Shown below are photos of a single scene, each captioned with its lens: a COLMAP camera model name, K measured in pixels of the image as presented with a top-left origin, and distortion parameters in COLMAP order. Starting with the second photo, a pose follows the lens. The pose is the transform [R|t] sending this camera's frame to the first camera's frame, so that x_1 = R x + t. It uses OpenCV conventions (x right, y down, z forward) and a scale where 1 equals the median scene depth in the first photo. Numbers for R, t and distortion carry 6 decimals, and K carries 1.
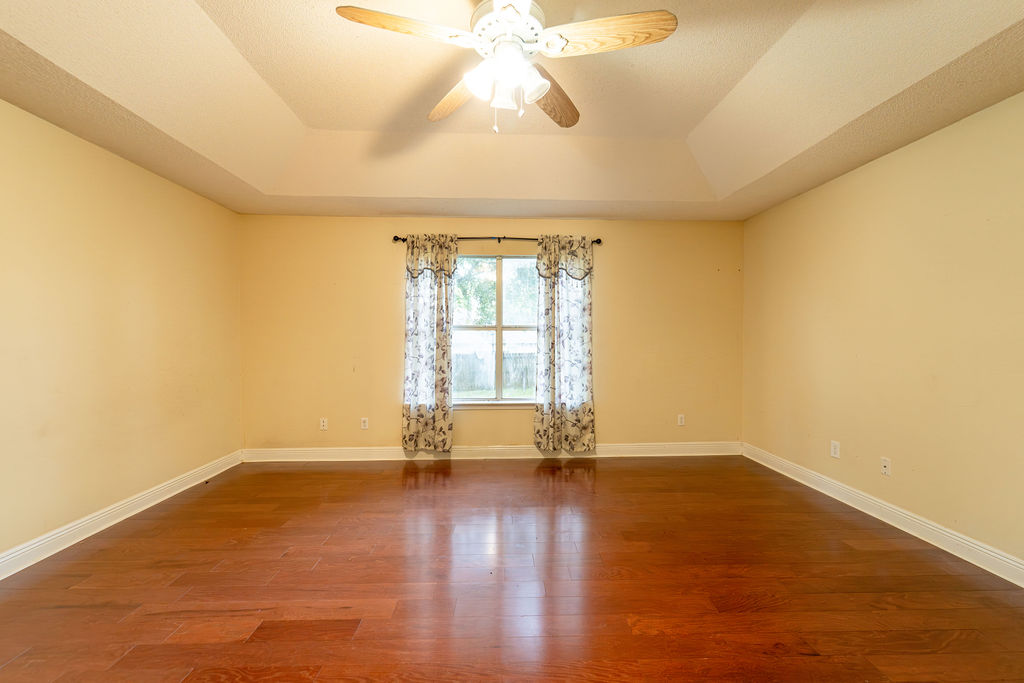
lens RADIAL K [[410.6, 0, 516.3], [0, 410.6, 340.3], [0, 0, 1]] dist [0.001372, -0.001991]
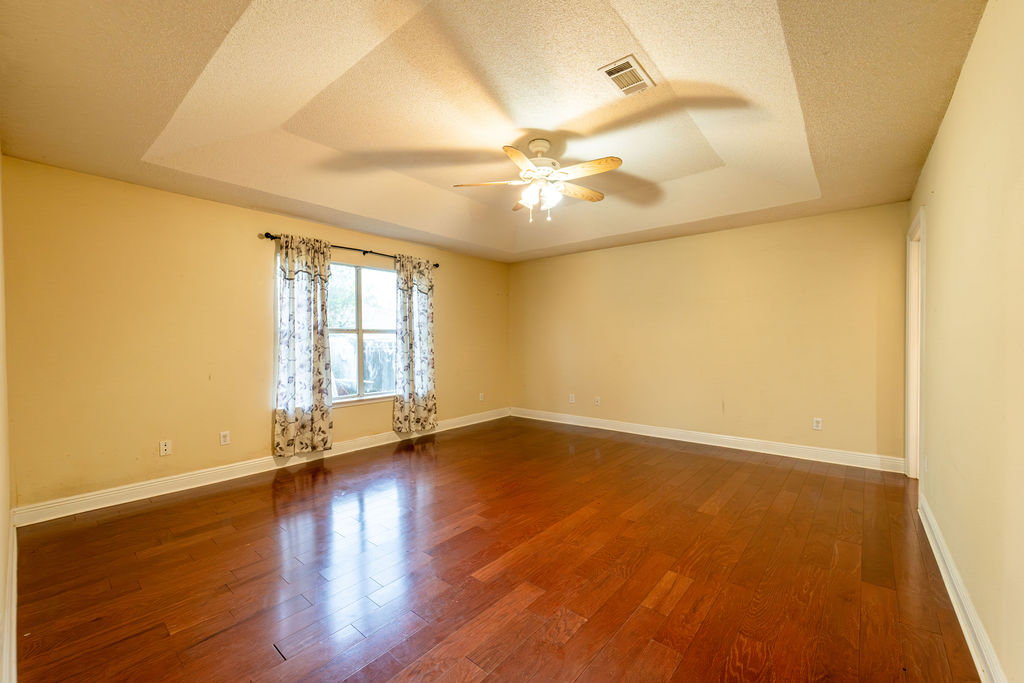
lens RADIAL K [[410.6, 0, 515.7], [0, 410.6, 337.8], [0, 0, 1]] dist [0.001372, -0.001991]
pose [[0.668580, 0.000522, 0.743640, -0.607813], [0.004827, 0.999976, -0.005042, -0.004516], [-0.743624, 0.006961, 0.668561, -0.052870]]
